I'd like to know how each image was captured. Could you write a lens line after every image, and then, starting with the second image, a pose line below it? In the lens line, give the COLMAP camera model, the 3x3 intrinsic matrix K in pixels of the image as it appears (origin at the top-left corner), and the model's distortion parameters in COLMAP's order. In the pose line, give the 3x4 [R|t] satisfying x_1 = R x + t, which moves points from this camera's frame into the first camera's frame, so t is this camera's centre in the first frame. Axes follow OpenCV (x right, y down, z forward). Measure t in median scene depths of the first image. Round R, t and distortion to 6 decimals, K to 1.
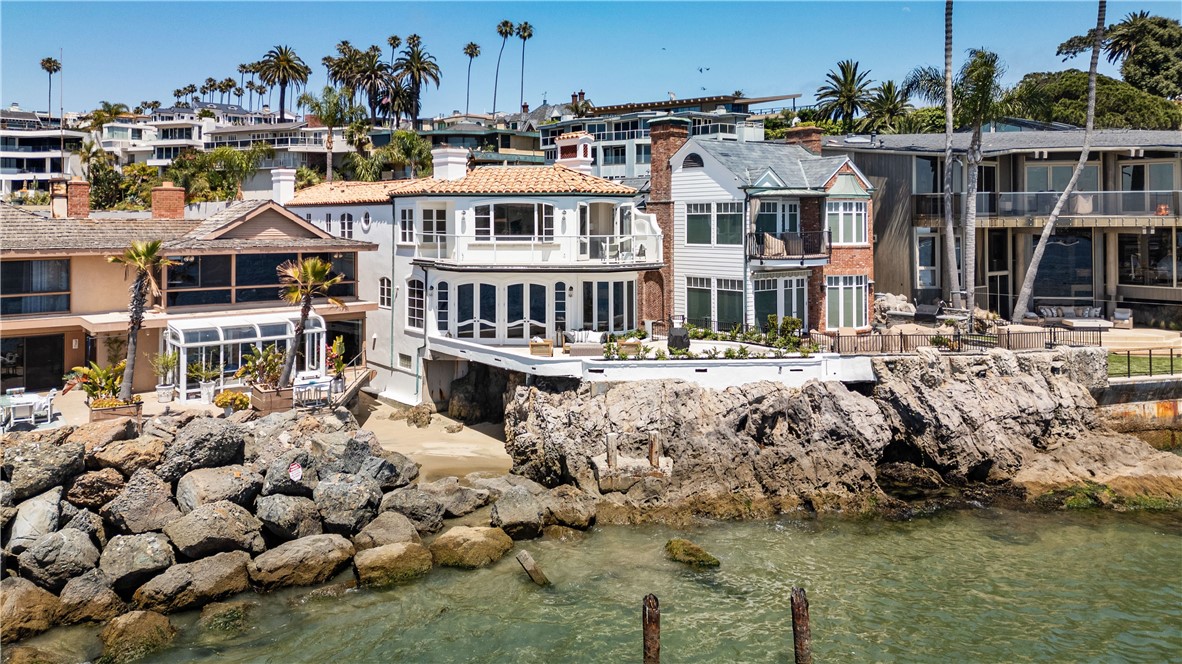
lens RADIAL K [[855.5, 0, 594.2], [0, 855.5, 219.4], [0, 0, 1]] dist [0.019891, 0.001792]
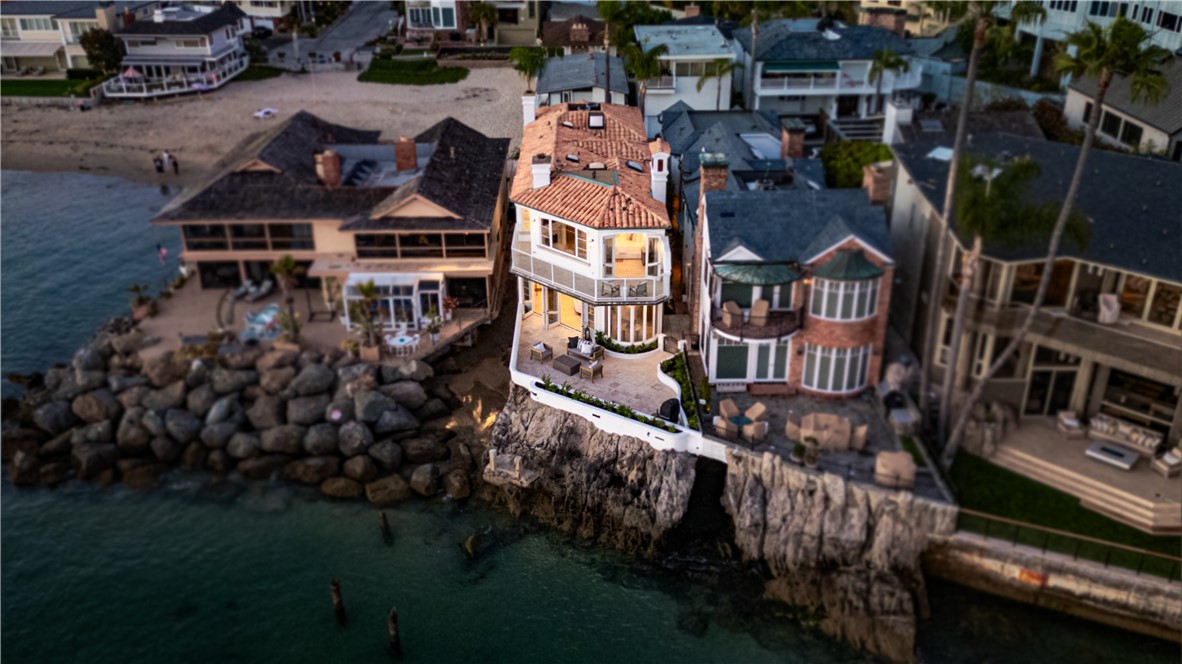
lens RADIAL K [[974.8, 0, 591.0], [0, 974.8, 332.0], [0, 0, 1]] dist [0.067077, -0.113705]
pose [[0.782437, 0.272725, -0.559833, 0.759878], [0.005788, 0.895775, 0.444470, -0.499132], [0.622702, -0.351010, 0.699309, -0.006832]]
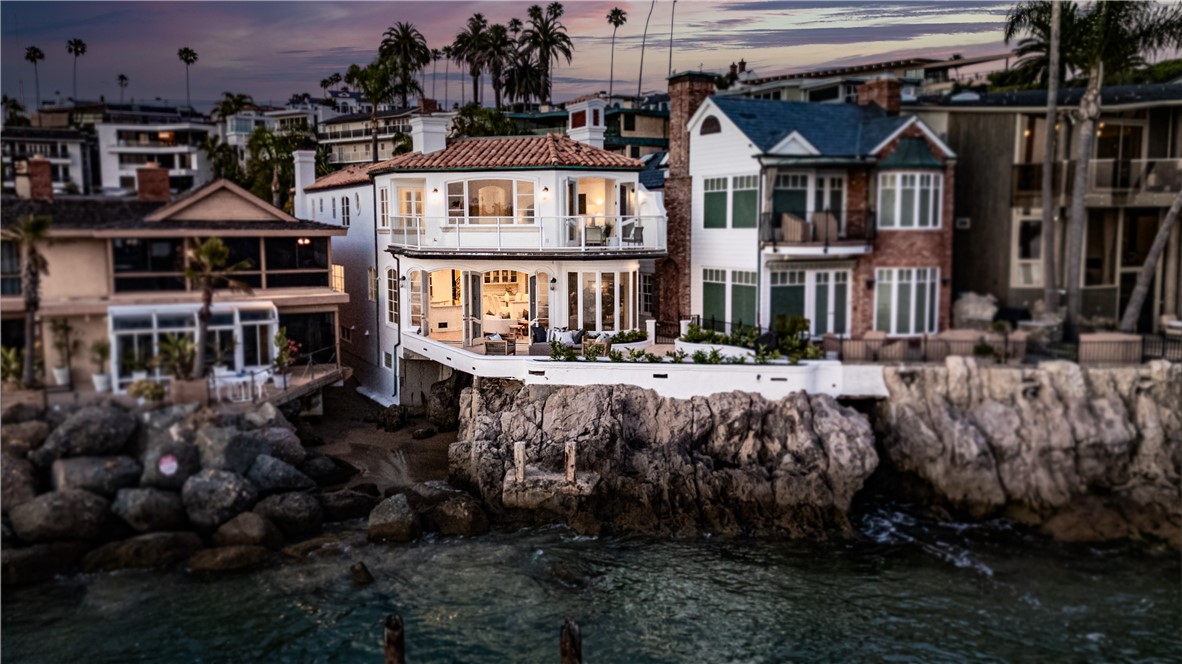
lens RADIAL K [[974.8, 0, 591.0], [0, 974.8, 332.0], [0, 0, 1]] dist [0.067077, -0.113705]
pose [[0.977980, 0.021611, -0.207577, 0.209121], [0.001605, 0.993816, 0.111032, 0.023790], [0.208693, -0.108920, 0.971897, 0.058299]]
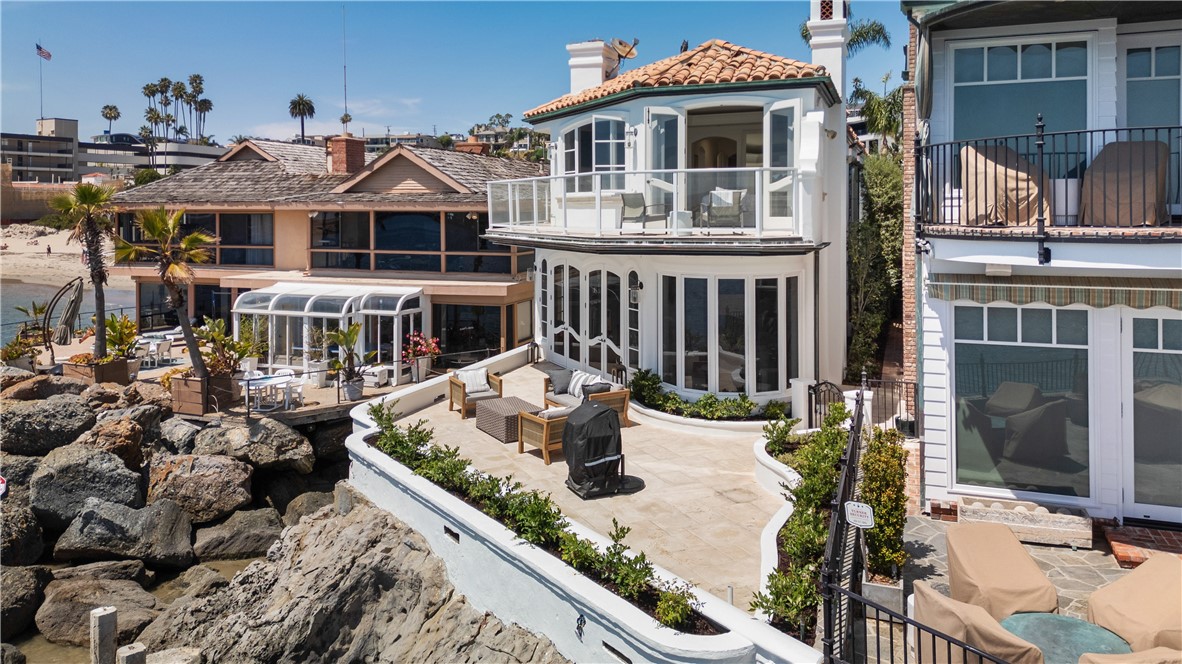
lens RADIAL K [[855.5, 0, 594.2], [0, 855.5, 219.4], [0, 0, 1]] dist [0.019891, 0.001792]
pose [[0.514983, 0.012605, -0.857108, 0.374247], [0.003559, 0.999852, 0.016843, 0.033619], [0.857193, -0.011724, 0.514862, 0.716410]]
